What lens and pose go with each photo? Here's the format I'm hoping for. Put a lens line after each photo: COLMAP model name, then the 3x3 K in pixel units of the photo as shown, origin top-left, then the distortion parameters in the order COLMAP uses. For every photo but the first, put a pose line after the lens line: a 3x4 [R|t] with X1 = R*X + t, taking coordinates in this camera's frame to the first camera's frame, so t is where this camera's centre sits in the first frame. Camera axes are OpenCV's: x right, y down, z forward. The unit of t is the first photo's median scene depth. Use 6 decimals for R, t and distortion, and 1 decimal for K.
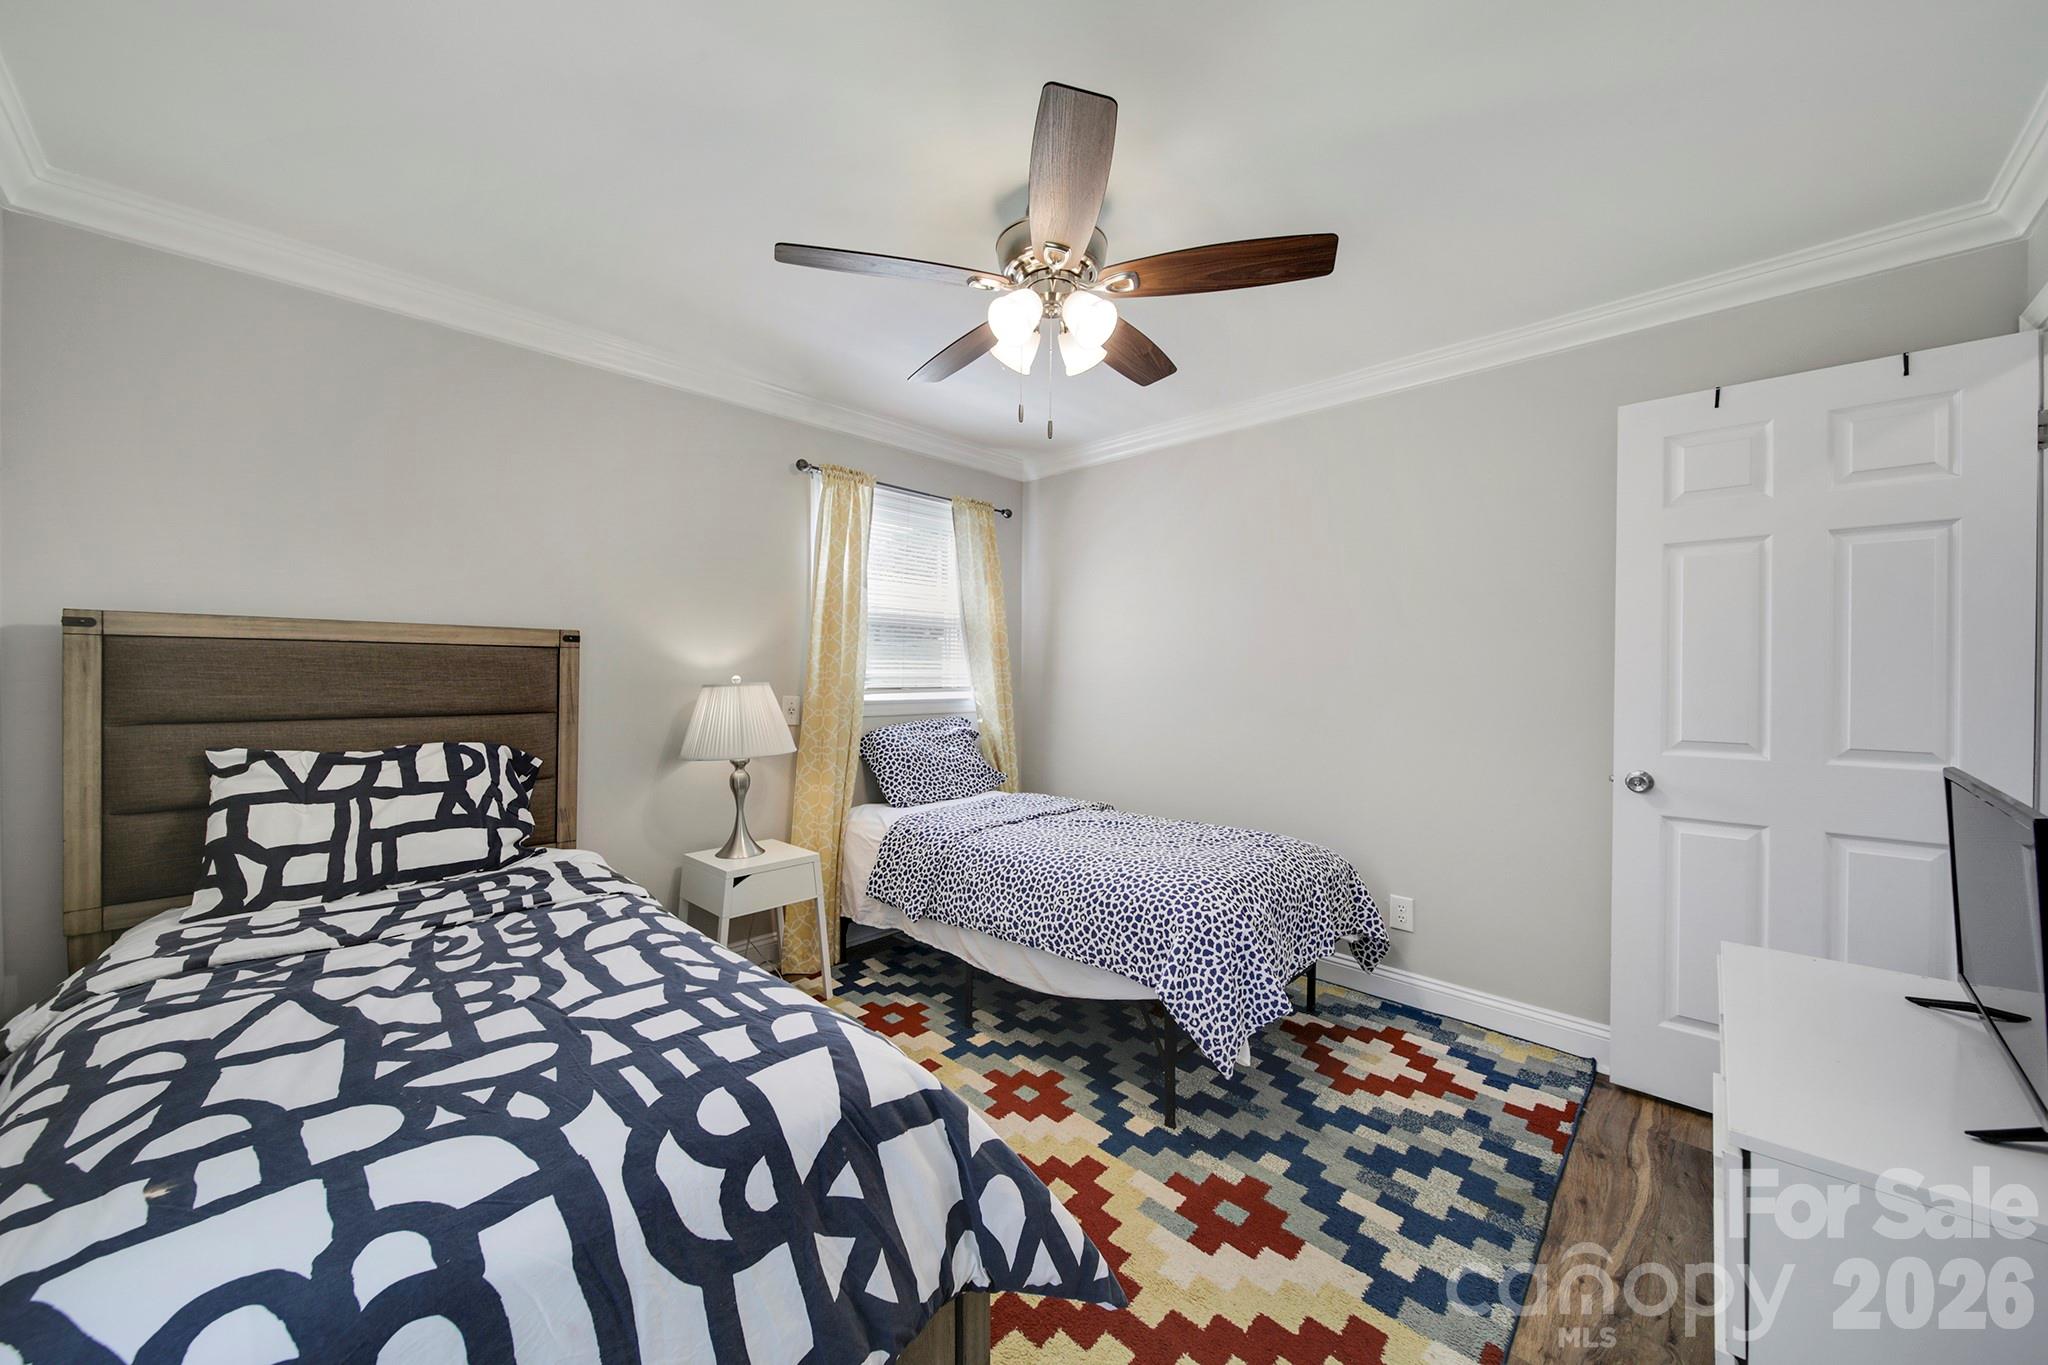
lens RADIAL K [[720.0, 0, 1017.7], [0, 720.0, 675.6], [0, 0, 1]] dist [0.000493, -0.000031]
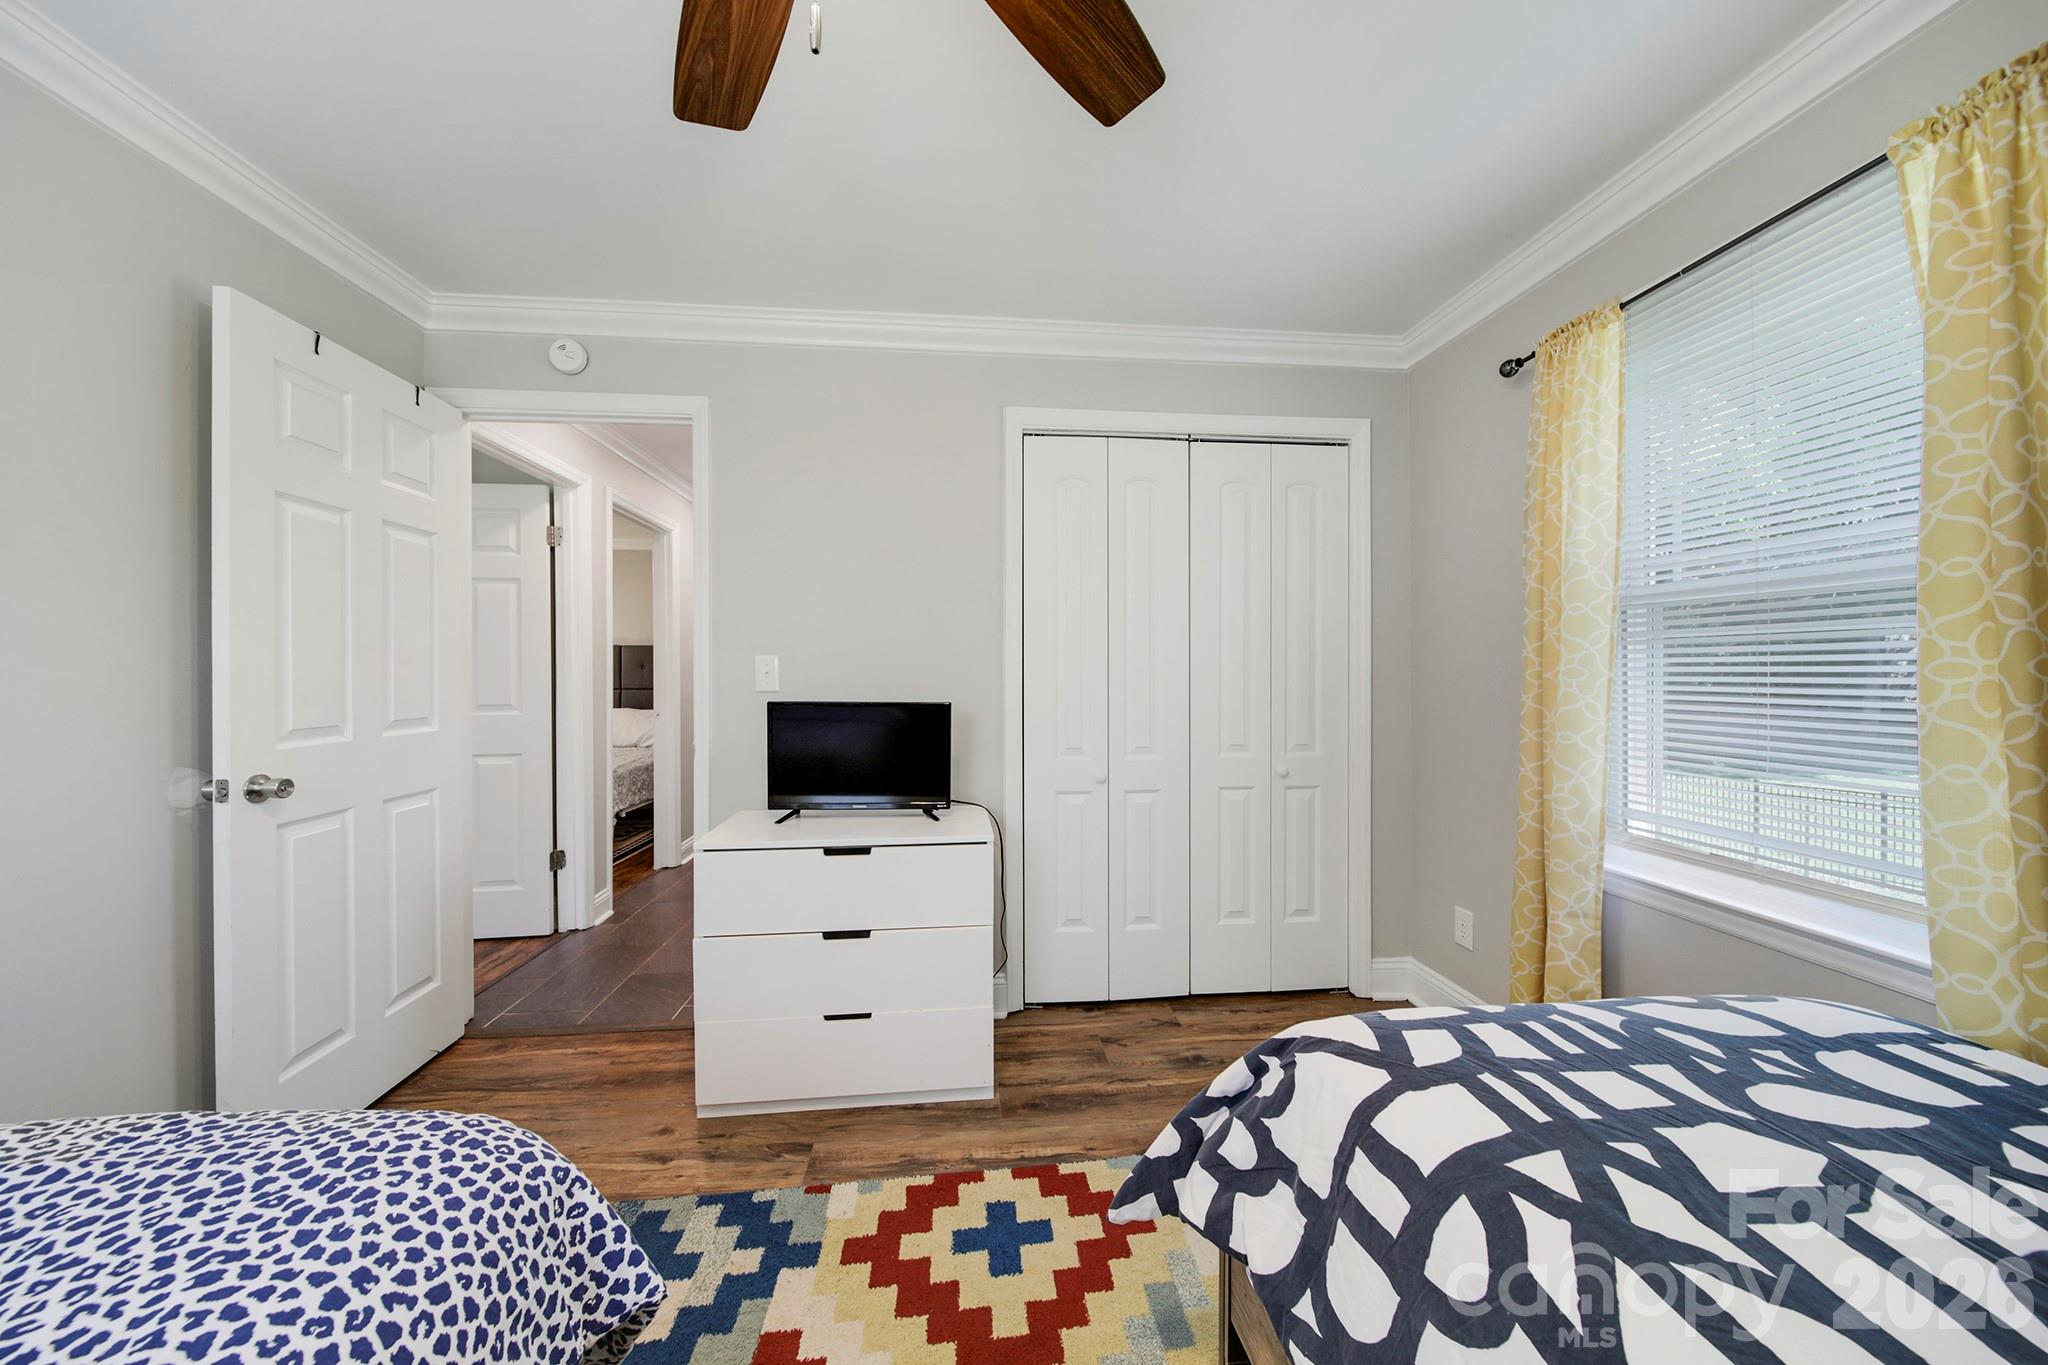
lens RADIAL K [[720.0, 0, 1018.2], [0, 720.0, 673.1], [0, 0, 1]] dist [0.000493, -0.000031]
pose [[-0.754899, -0.006919, 0.655805, -0.491597], [-0.001159, 0.999957, 0.009215, 0.027024], [-0.655840, 0.006196, -0.754874, 1.950041]]
